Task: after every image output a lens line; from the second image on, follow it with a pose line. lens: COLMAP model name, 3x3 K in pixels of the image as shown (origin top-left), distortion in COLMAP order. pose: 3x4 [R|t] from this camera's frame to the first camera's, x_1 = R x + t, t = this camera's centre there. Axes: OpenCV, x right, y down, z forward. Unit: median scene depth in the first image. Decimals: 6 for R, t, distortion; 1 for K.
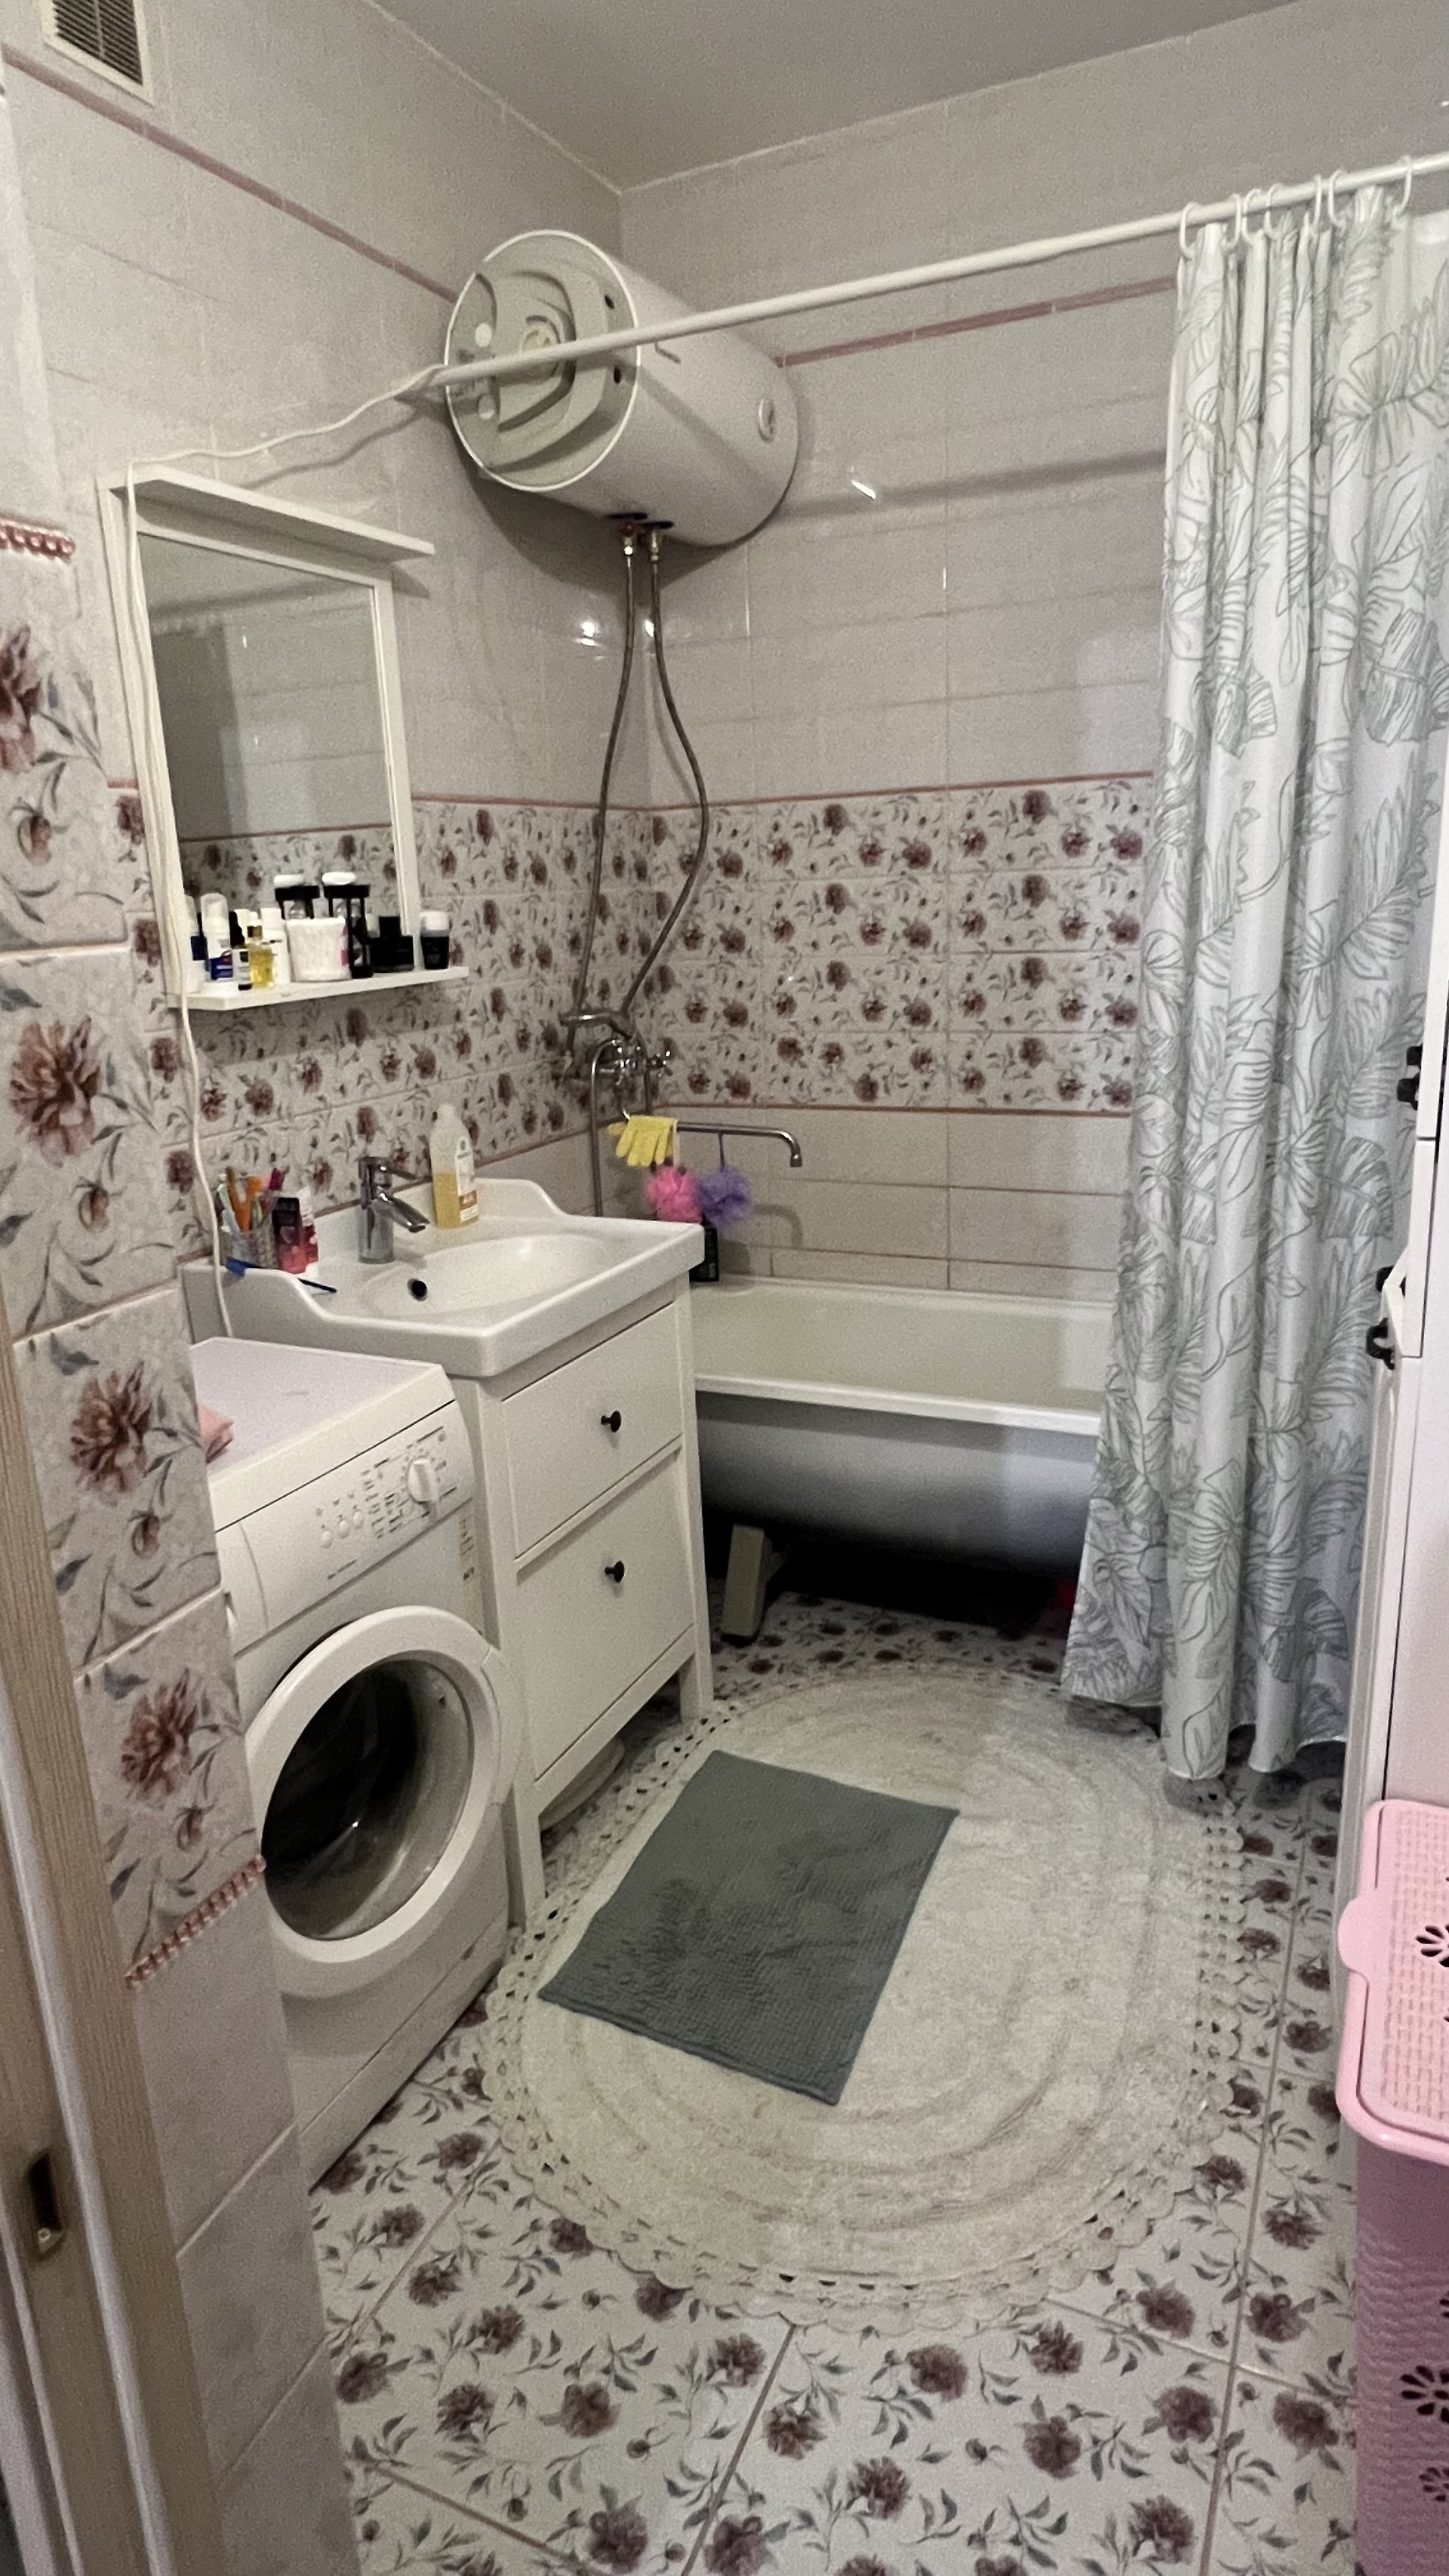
lens RADIAL K [[1511.5, 0, 724.5], [0, 1511.5, 1288.0], [0, 0, 1]] dist [-0.002946, -0.000564]
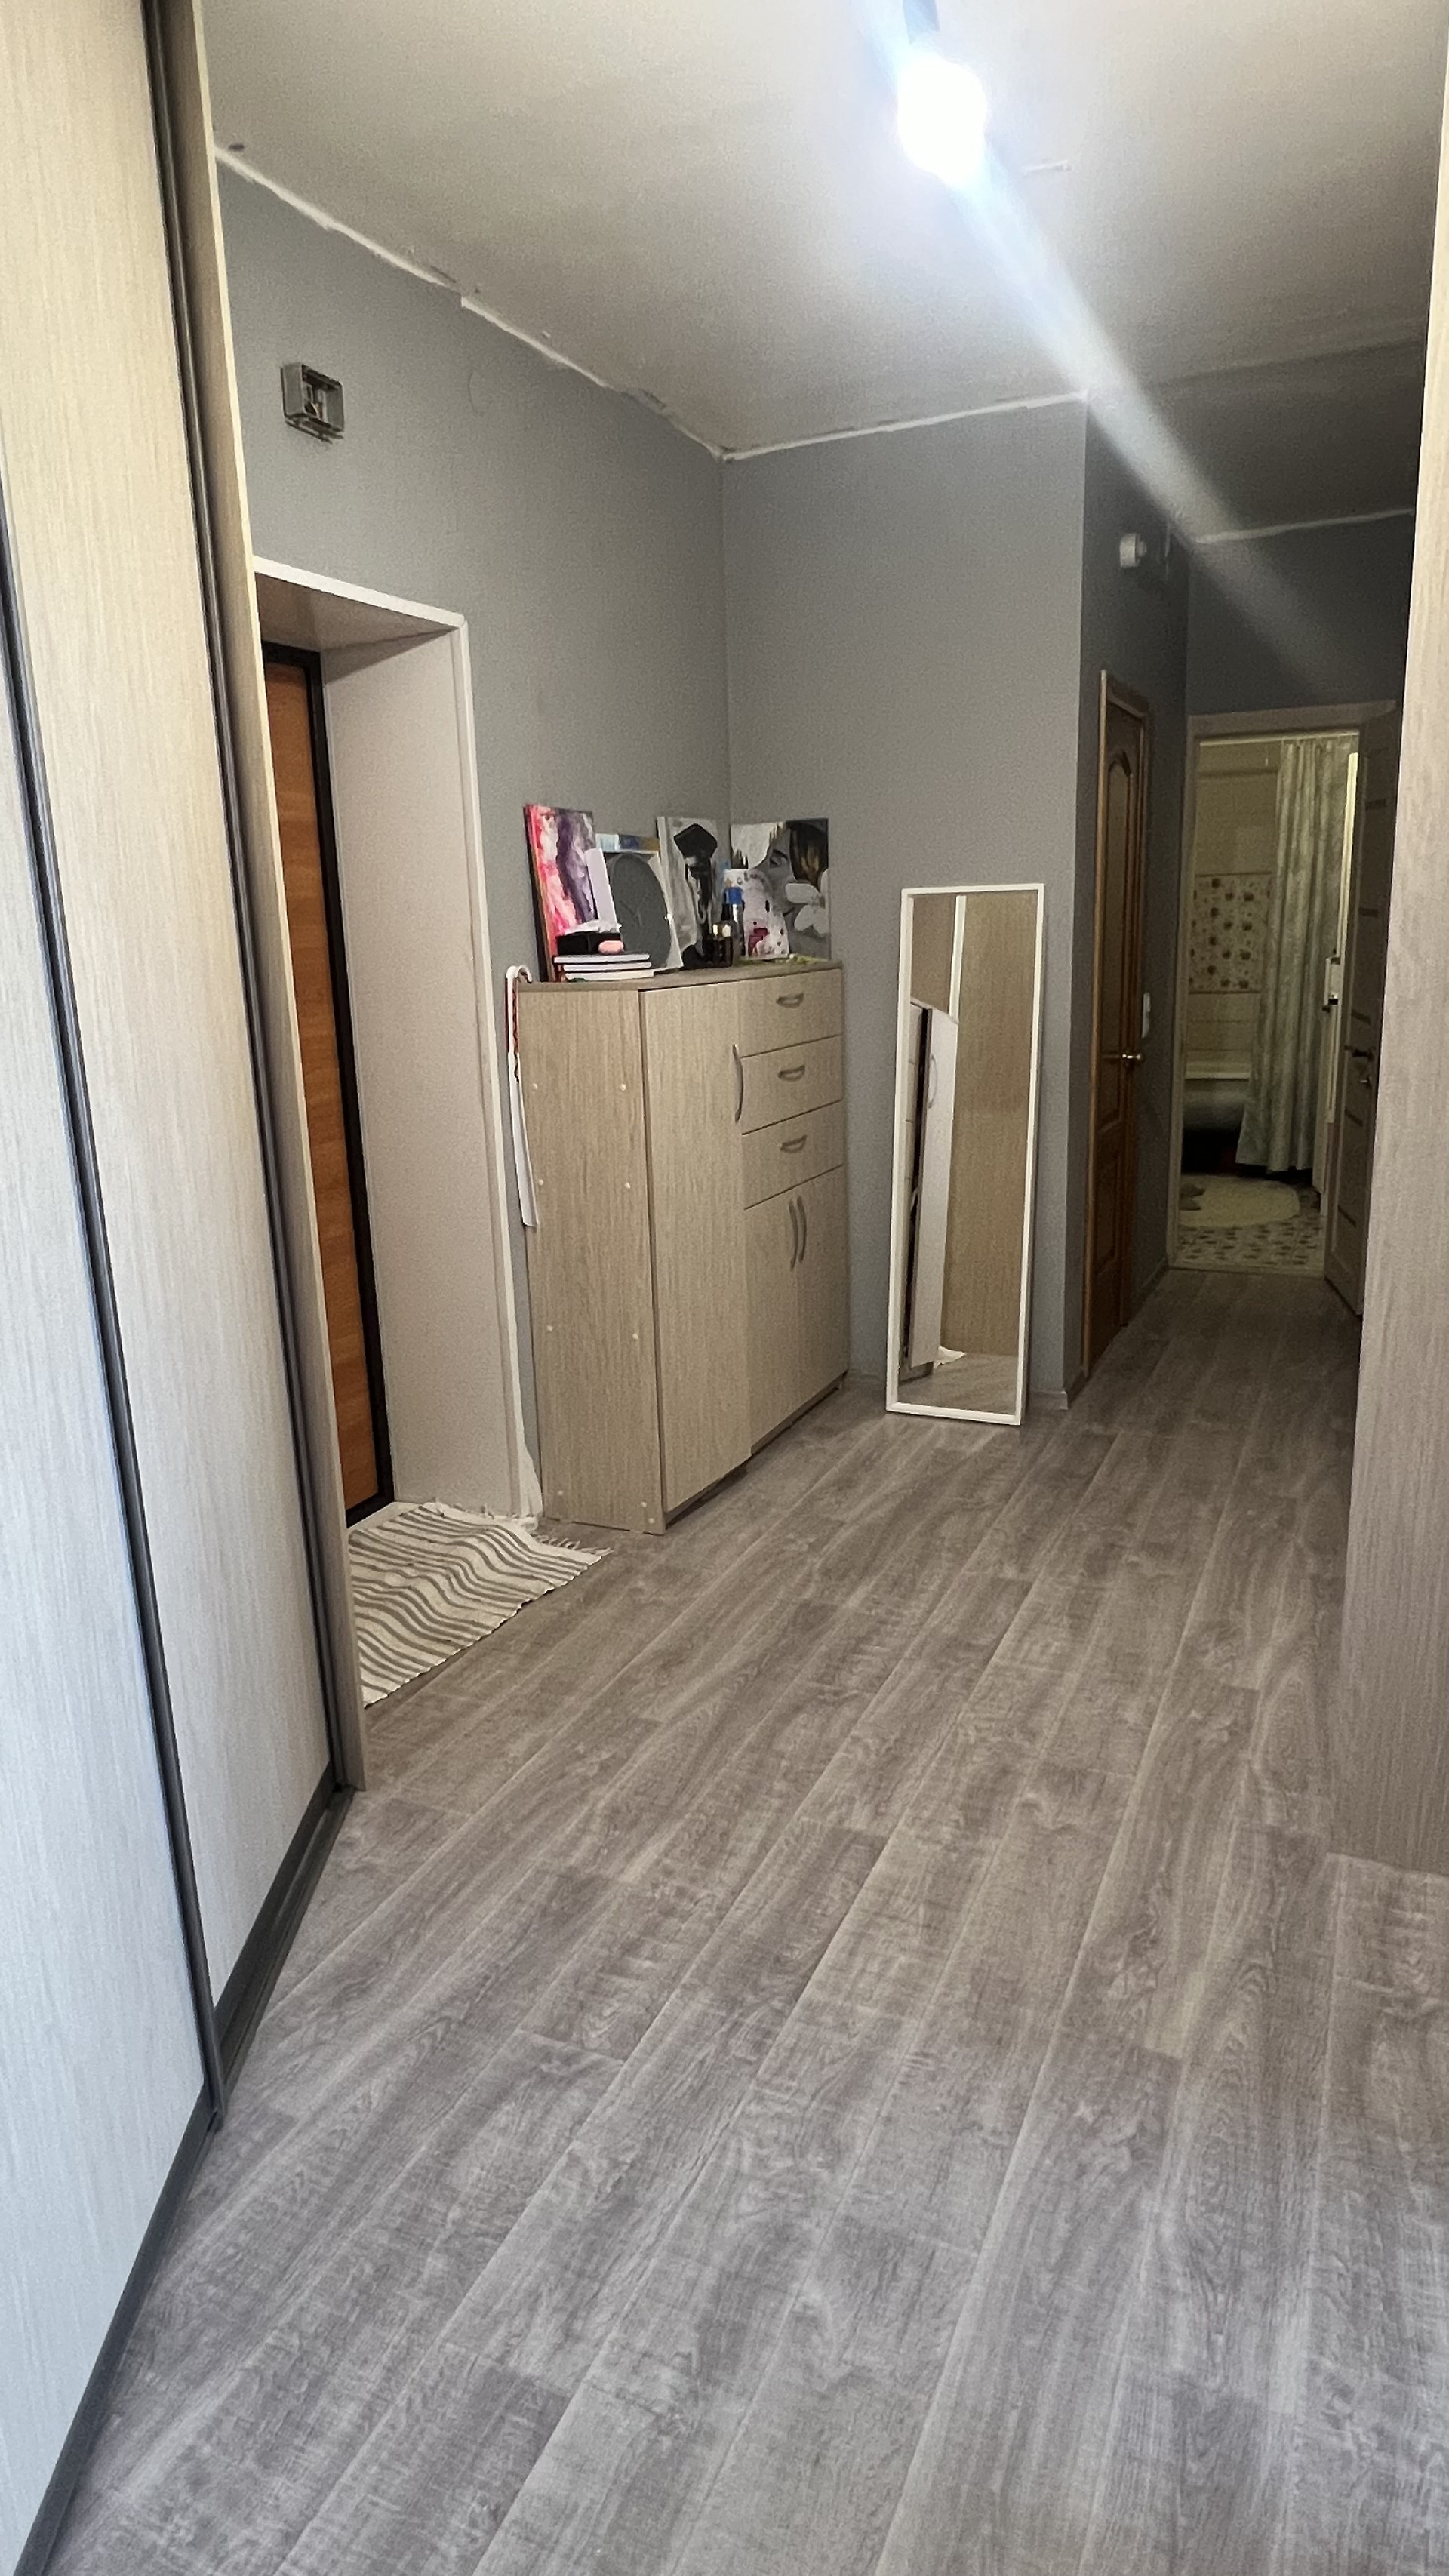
lens RADIAL K [[1511.5, 0, 724.5], [0, 1511.5, 1288.0], [0, 0, 1]] dist [-0.002946, -0.000564]
pose [[0.999828, 0.008929, 0.016236, -1.070377], [-0.008512, 0.999637, -0.025570, 0.740623], [-0.016459, 0.025427, 0.999541, -2.557479]]
